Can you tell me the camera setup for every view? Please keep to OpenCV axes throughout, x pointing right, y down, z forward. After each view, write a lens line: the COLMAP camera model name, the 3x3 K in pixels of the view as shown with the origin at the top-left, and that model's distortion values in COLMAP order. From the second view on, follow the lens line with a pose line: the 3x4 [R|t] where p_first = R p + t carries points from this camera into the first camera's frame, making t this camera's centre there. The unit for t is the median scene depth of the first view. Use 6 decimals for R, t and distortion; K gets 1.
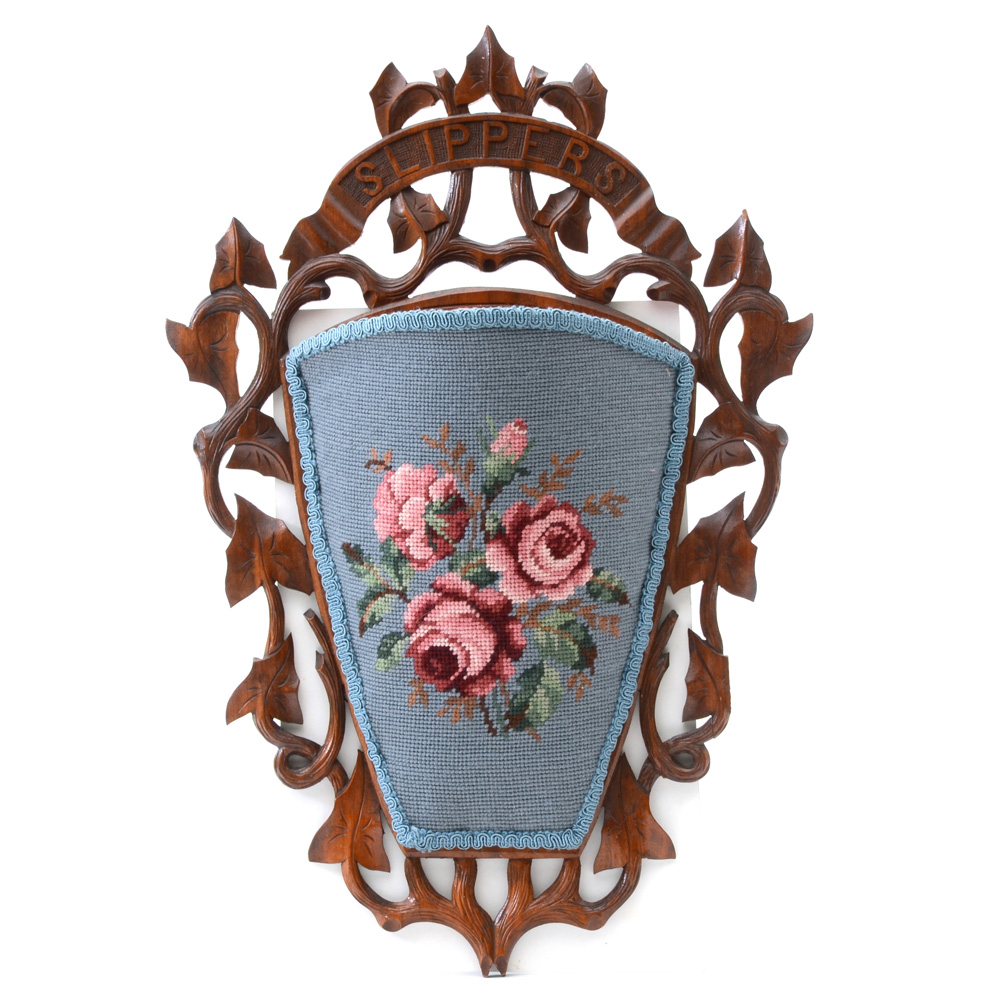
lens RADIAL K [[5670.3, 0, 493.9], [0, 5670.3, 499.9], [0, 0, 1]] dist [0.702652, 0.000000]
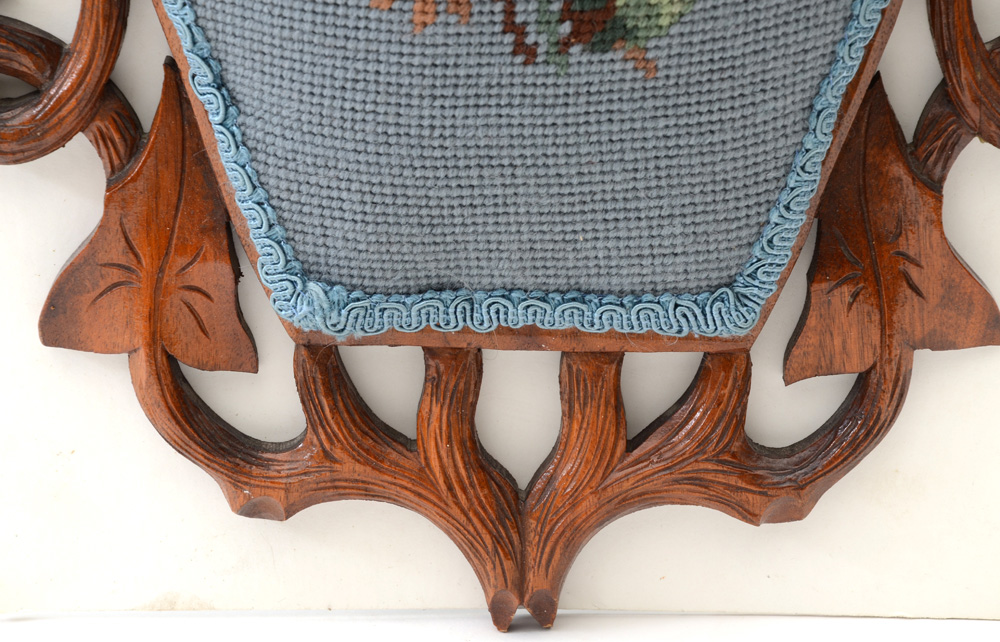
lens RADIAL K [[3870.7, 0, 498.5], [0, 3870.7, 326.6], [0, 0, 1]] dist [1.096030, 0.000000]
pose [[0.999926, 0.010231, -0.006618, -0.000129], [-0.007738, 0.952748, 0.303664, -0.017999], [0.009412, -0.303591, 0.952756, 0.749803]]
